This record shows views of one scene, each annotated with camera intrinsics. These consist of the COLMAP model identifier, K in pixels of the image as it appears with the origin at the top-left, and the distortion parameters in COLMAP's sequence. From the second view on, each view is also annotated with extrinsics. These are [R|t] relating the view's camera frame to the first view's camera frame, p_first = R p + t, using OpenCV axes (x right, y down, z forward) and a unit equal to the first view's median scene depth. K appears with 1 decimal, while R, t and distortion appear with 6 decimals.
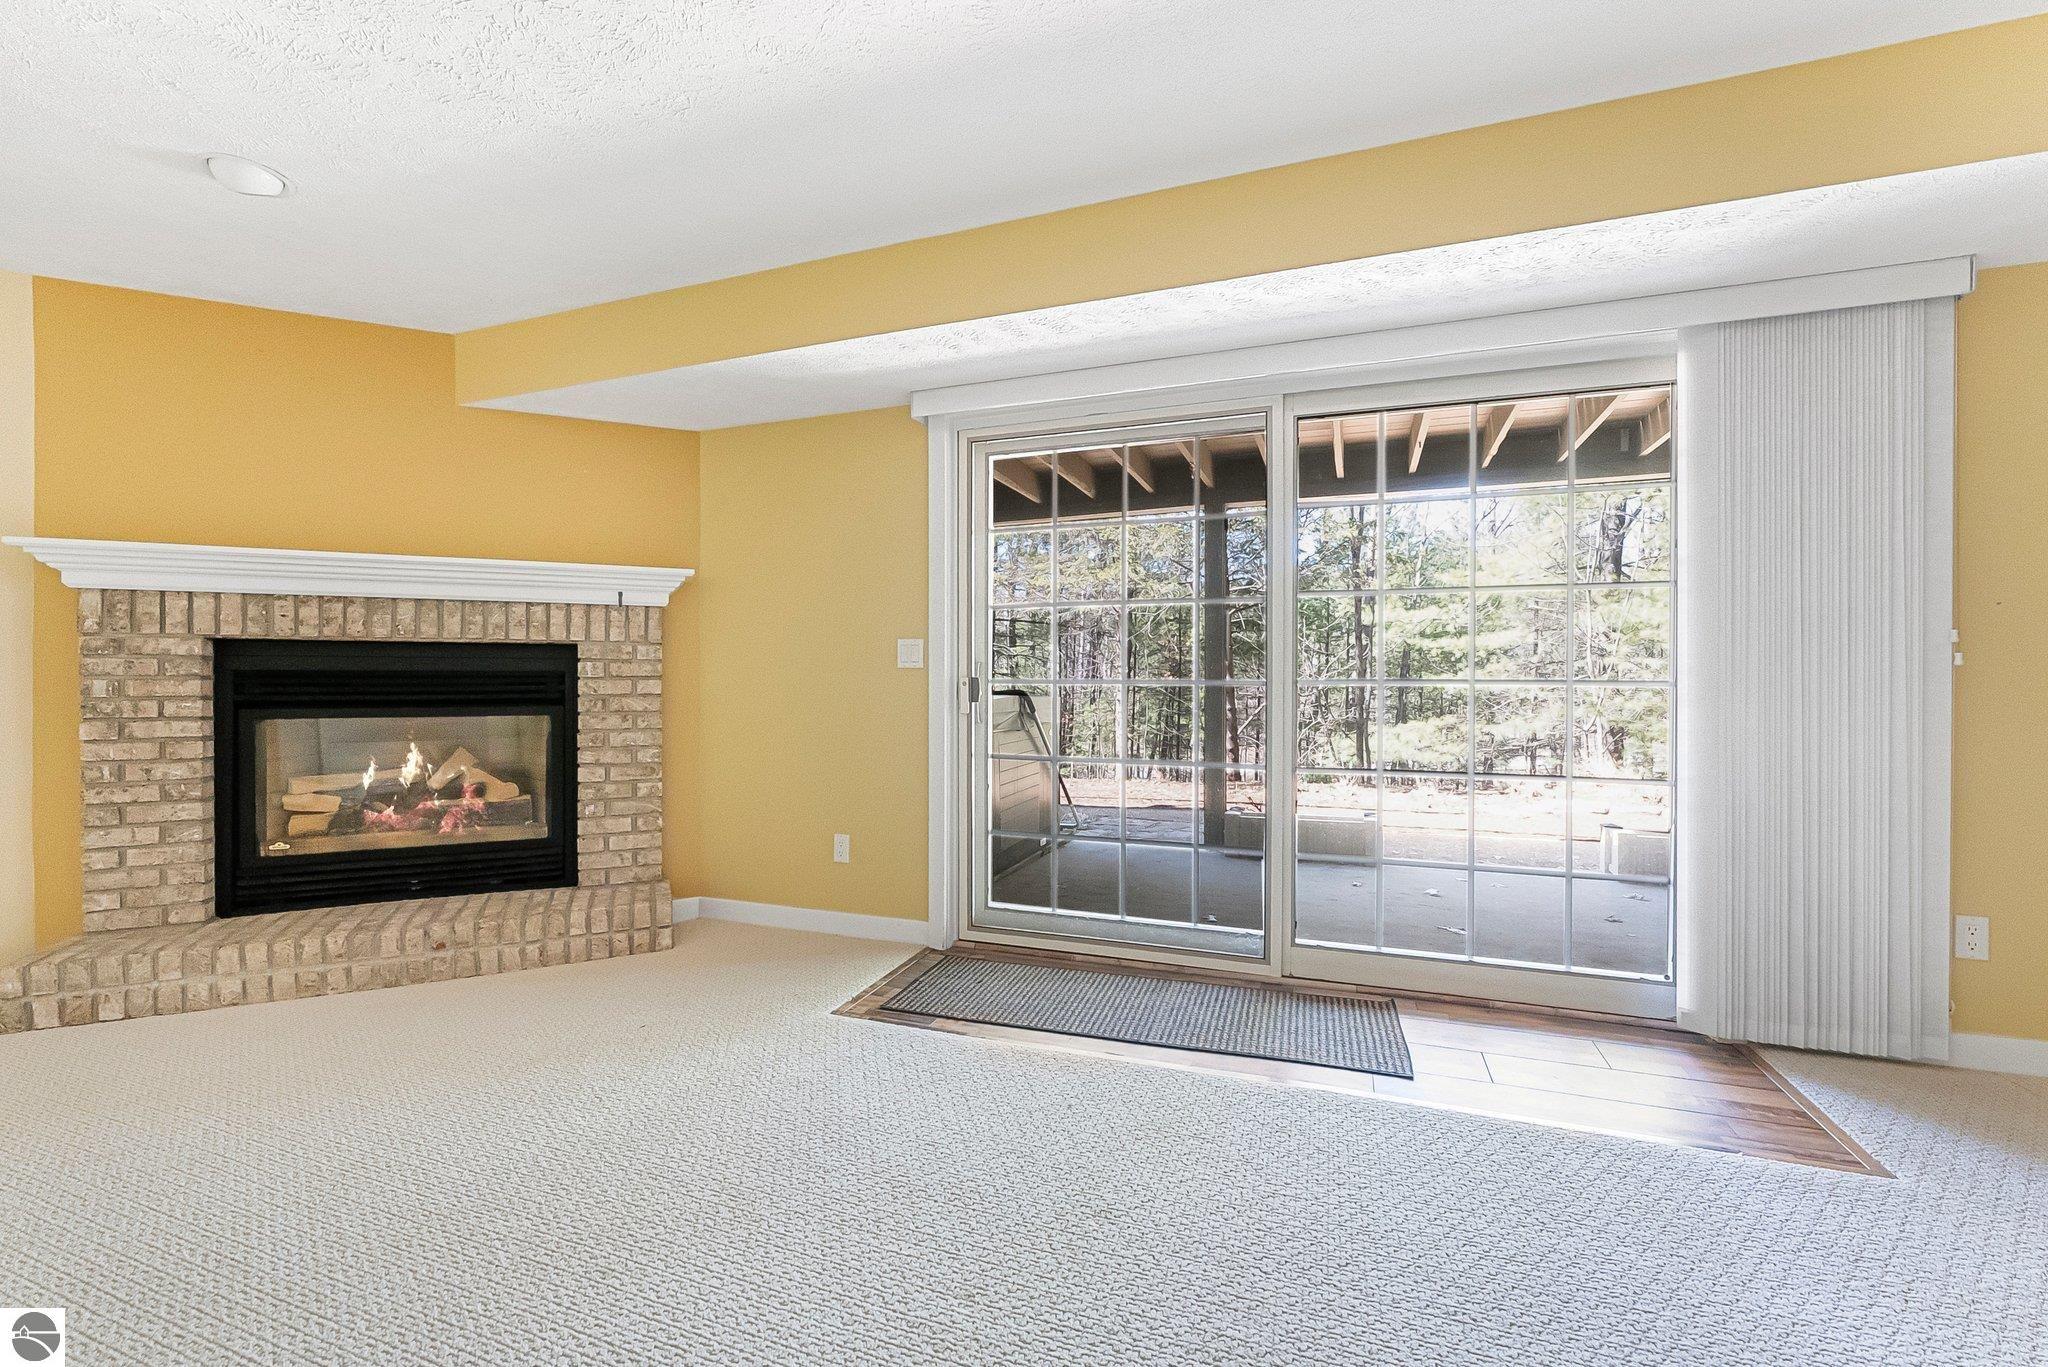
lens RADIAL K [[827.6, 0, 1028.2], [0, 827.6, 680.8], [0, 0, 1]] dist [-0.005900, 0.001168]
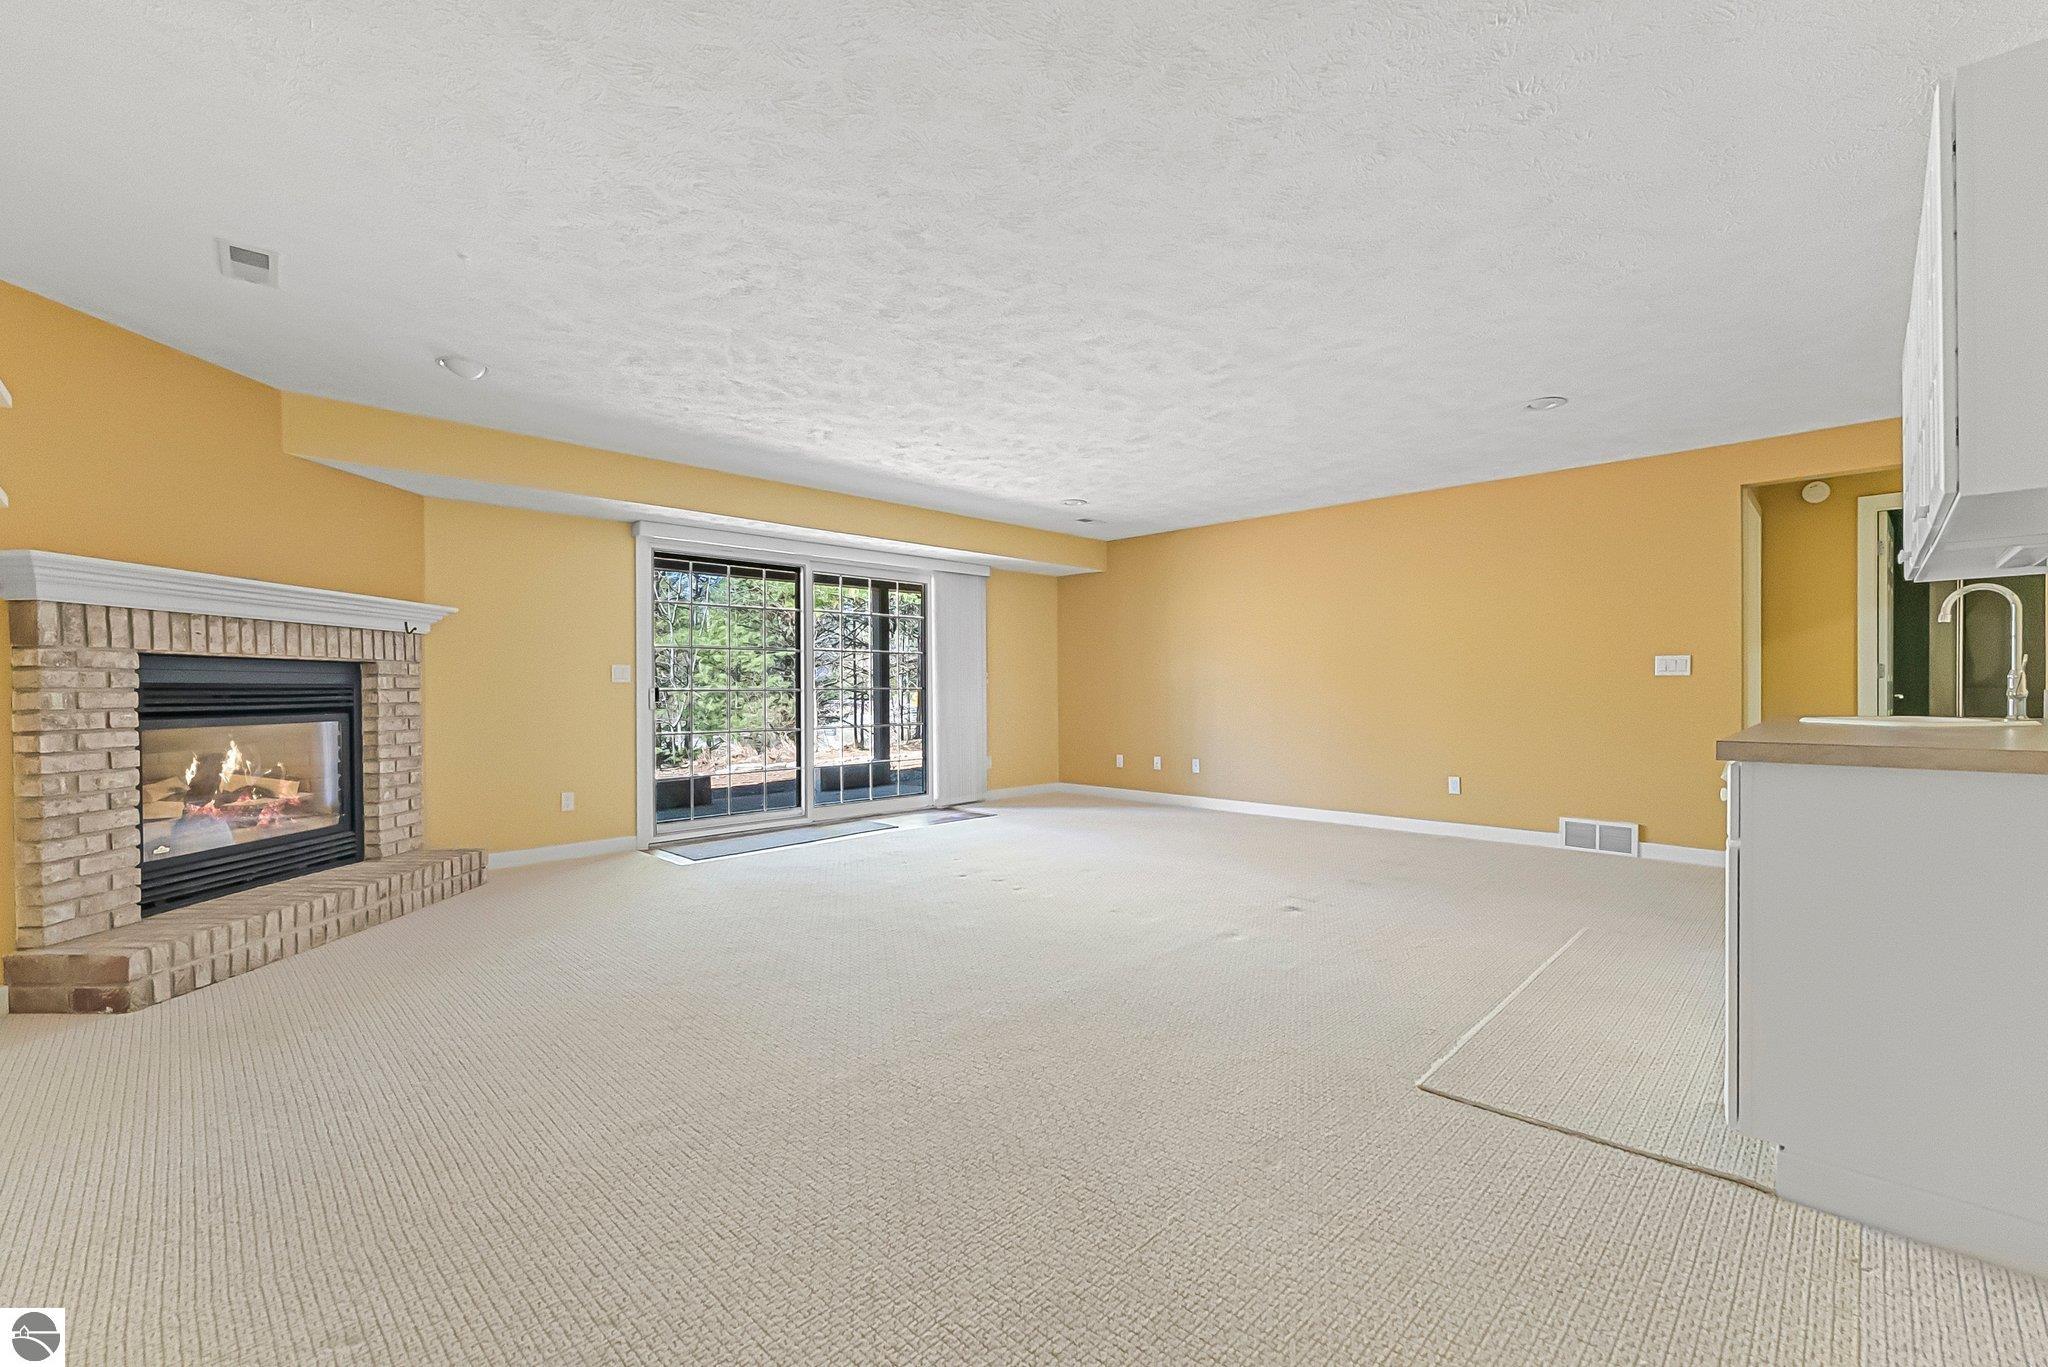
lens RADIAL K [[827.6, 0, 1023.4], [0, 827.6, 682.5], [0, 0, 1]] dist [-0.005900, 0.001168]
pose [[0.430397, 0.003526, 0.902633, -1.479096], [0.007621, 0.999943, -0.007540, 0.003285], [-0.902608, 0.010124, 0.430345, -0.478724]]
